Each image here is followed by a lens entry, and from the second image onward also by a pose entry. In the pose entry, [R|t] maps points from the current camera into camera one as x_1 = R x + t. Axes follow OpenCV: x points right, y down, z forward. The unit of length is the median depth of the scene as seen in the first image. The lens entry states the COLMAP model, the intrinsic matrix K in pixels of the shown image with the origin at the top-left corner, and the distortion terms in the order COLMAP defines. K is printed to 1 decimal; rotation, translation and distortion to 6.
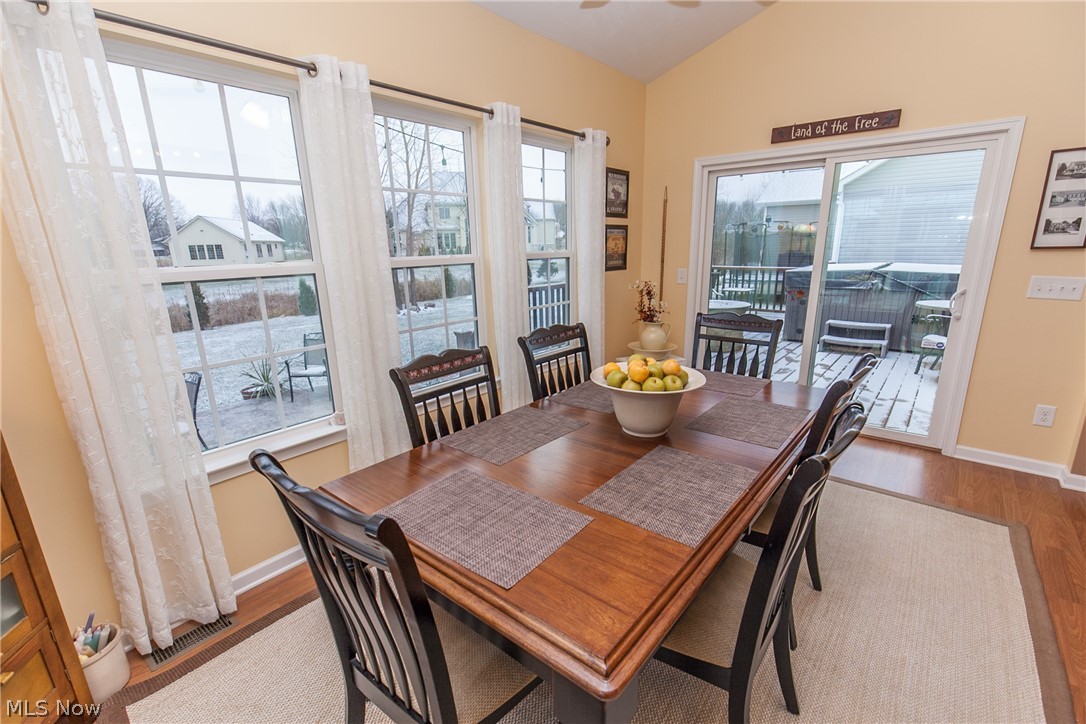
lens RADIAL K [[489.4, 0, 545.0], [0, 489.4, 373.4], [0, 0, 1]] dist [0.007849, -0.002800]
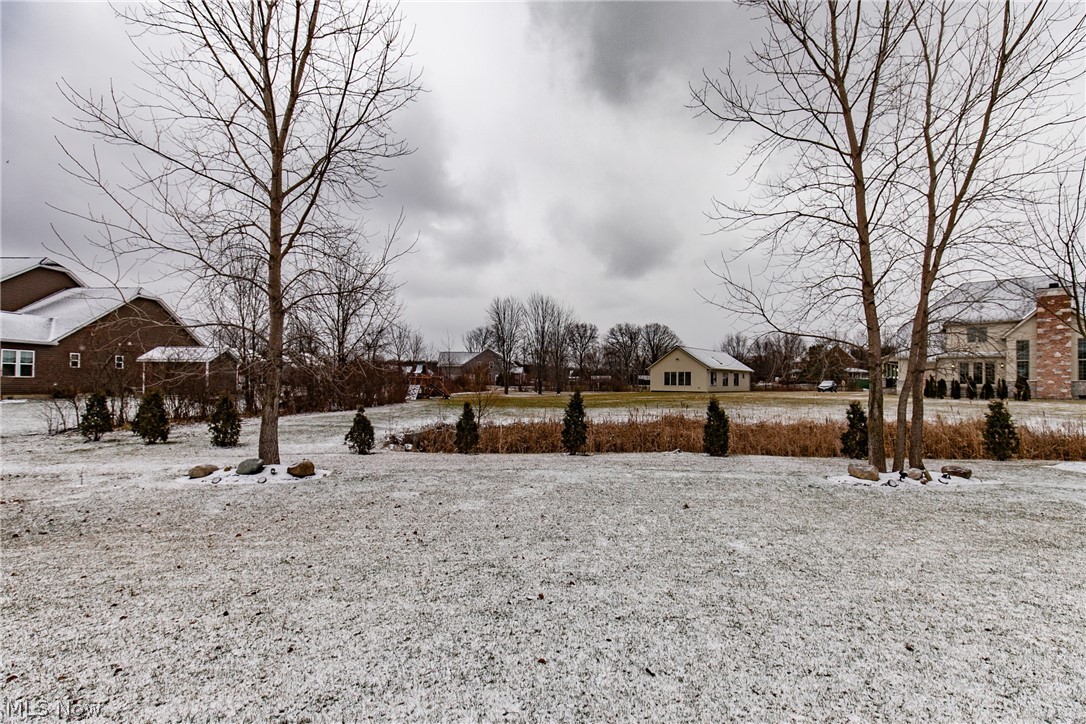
lens RADIAL K [[489.4, 0, 545.0], [0, 489.4, 373.4], [0, 0, 1]] dist [0.007849, -0.002800]
pose [[0.621640, 0.017113, -0.783116, -0.043333], [-0.228127, 0.960378, -0.160101, -0.024694], [0.749347, 0.278175, 0.600914, 0.152627]]
